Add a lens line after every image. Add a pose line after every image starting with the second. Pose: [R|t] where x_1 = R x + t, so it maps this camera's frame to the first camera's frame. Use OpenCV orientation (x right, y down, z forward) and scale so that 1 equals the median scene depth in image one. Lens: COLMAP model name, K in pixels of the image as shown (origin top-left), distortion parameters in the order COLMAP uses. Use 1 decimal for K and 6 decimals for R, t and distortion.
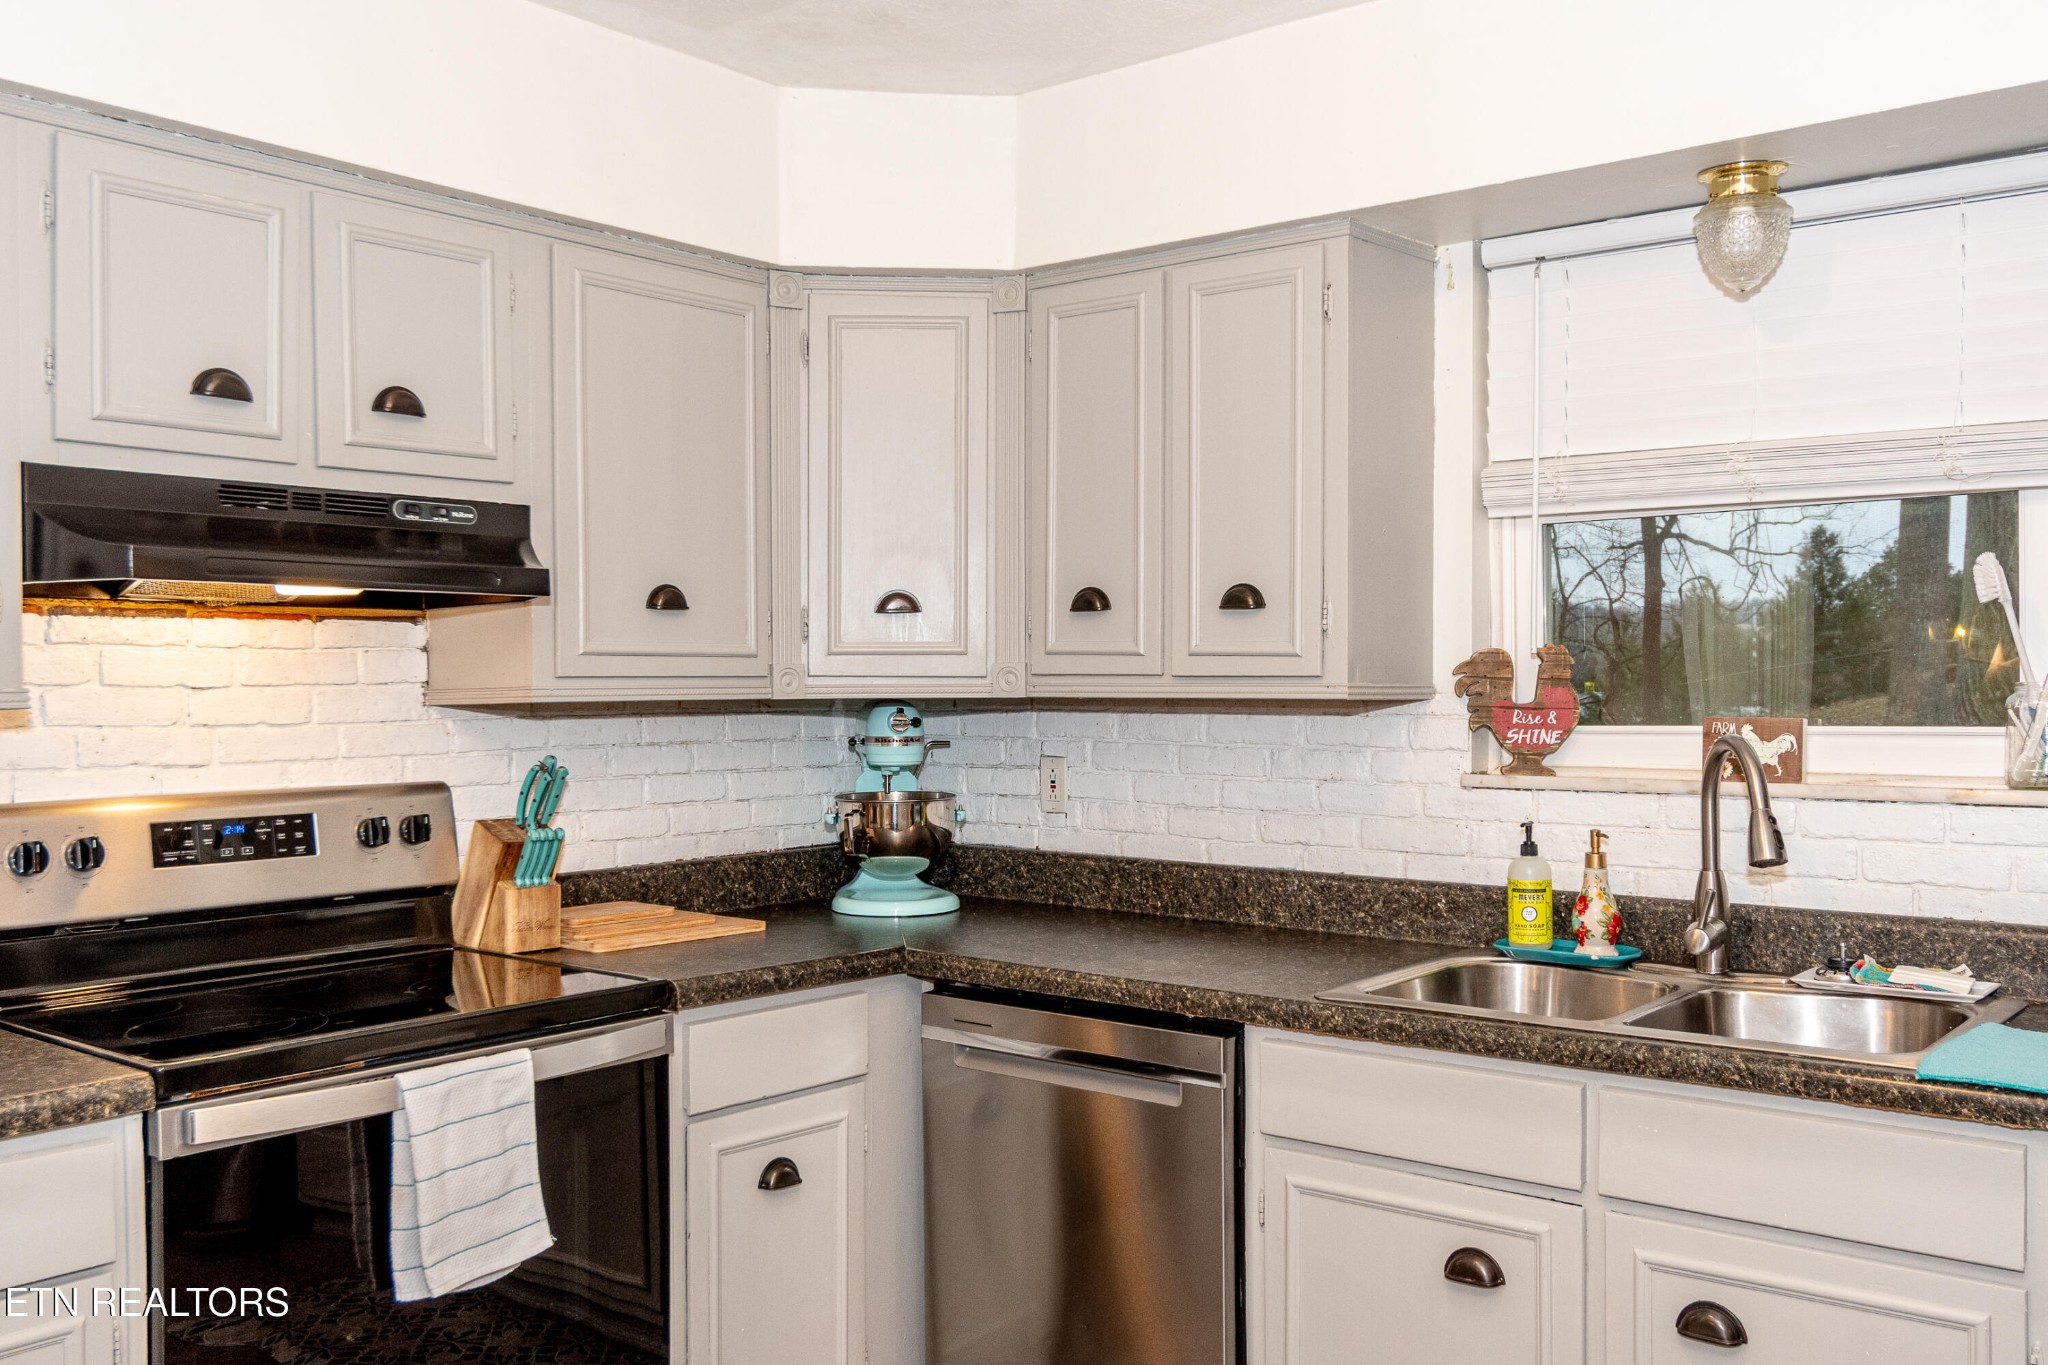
lens RADIAL K [[1813.0, 0, 1024.0], [0, 1813.0, 682.5], [0, 0, 1]] dist [0.014315, 0.001551]
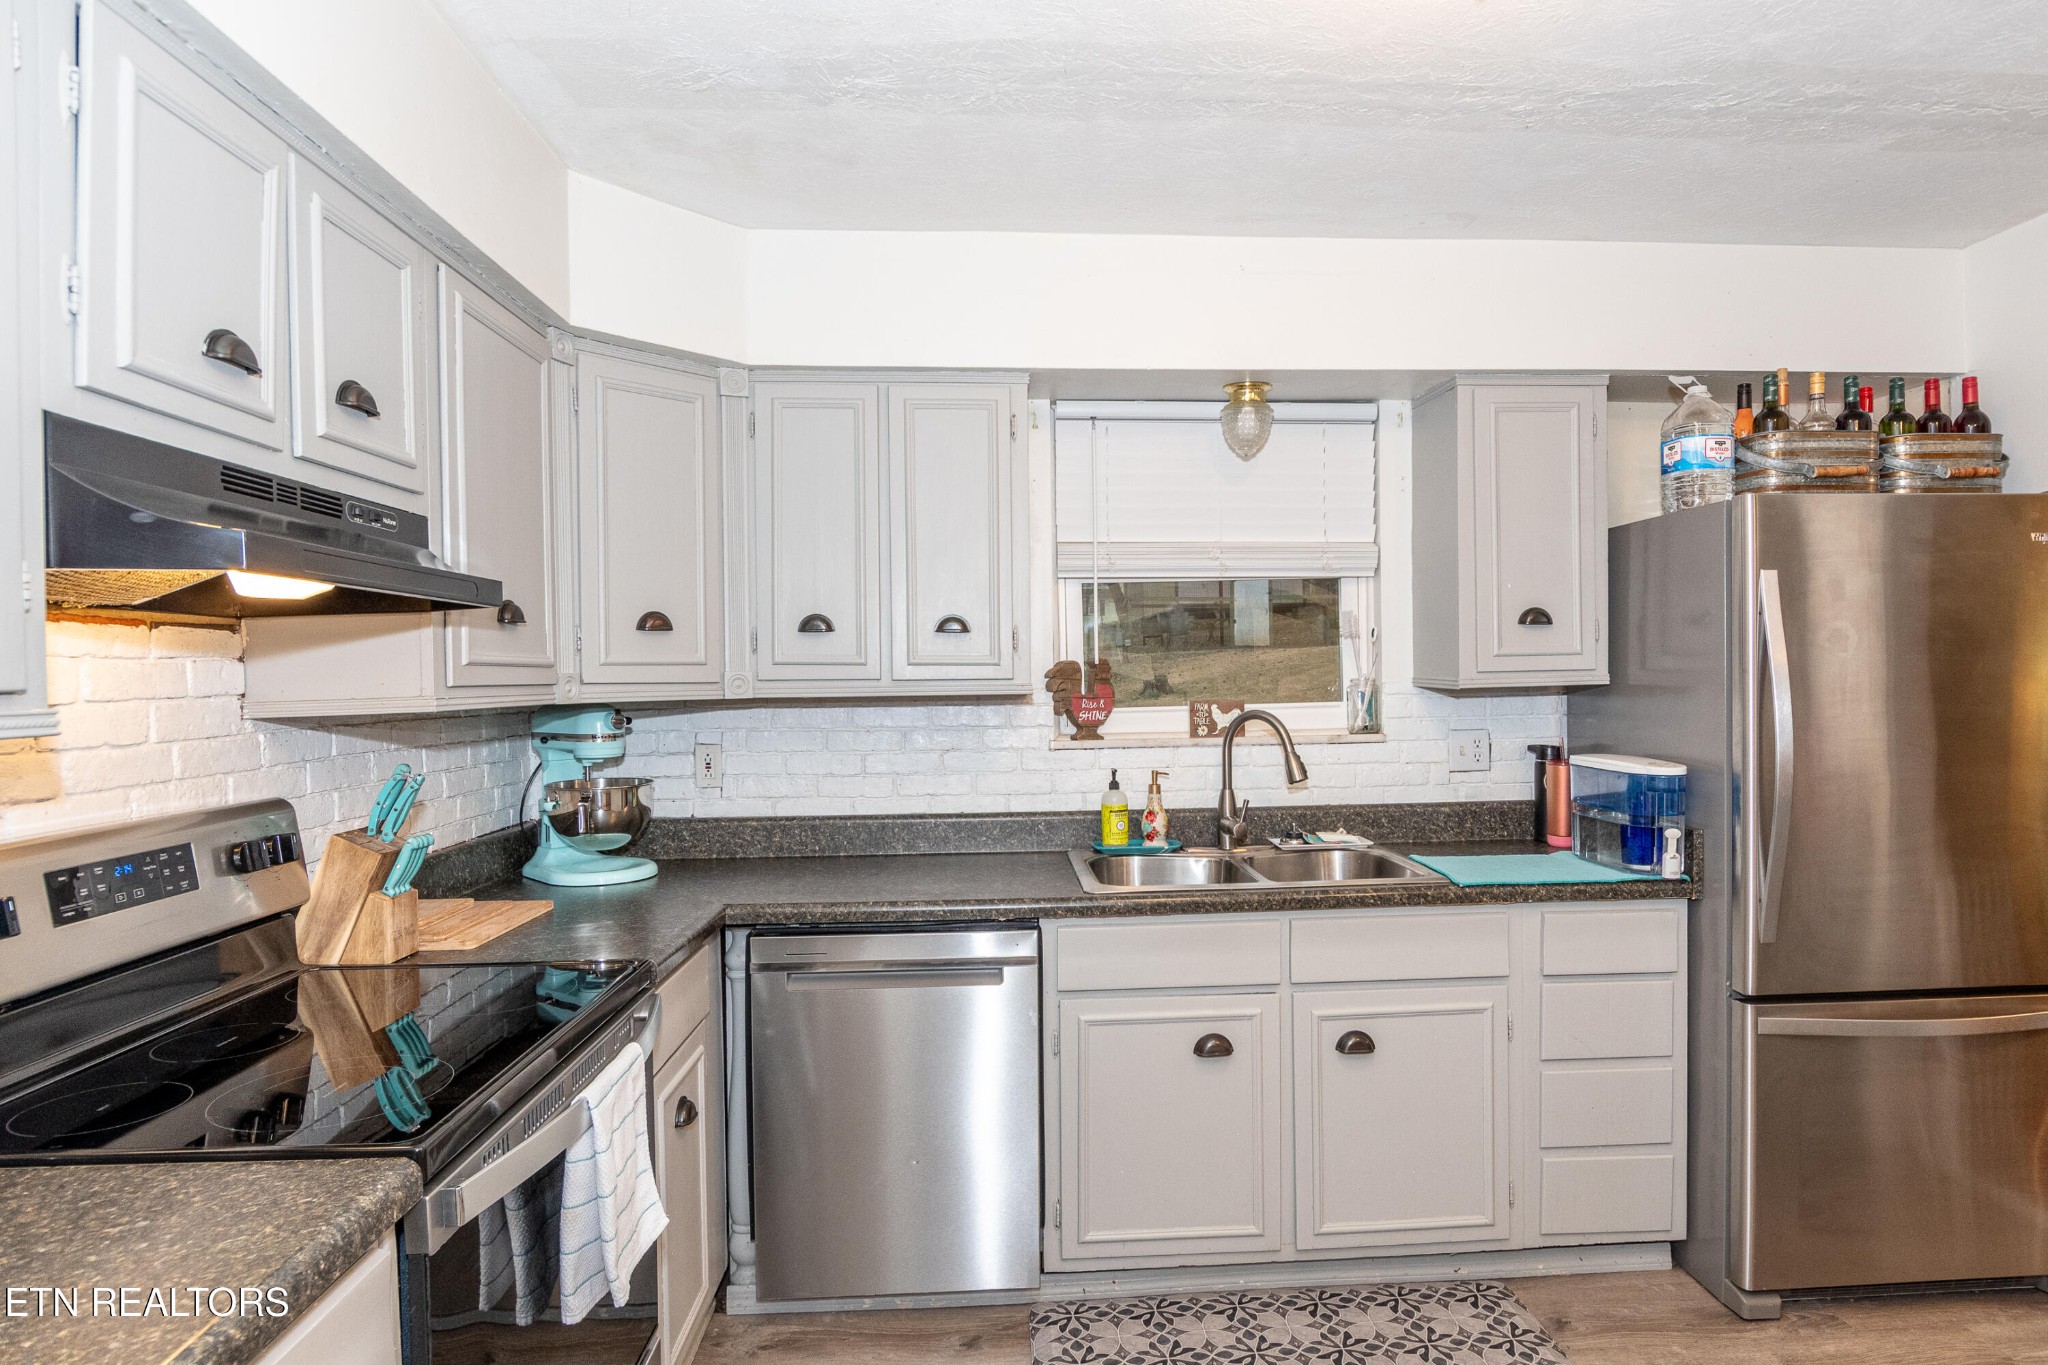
lens RADIAL K [[1153.9, 0, 1024.0], [0, 1153.9, 682.5], [0, 0, 1]] dist [-0.000900, -0.020244]
pose [[0.730576, -0.011379, 0.682736, -0.465519], [0.012459, 0.999917, 0.003333, -0.003540], [-0.682717, 0.006072, 0.730657, 0.302020]]
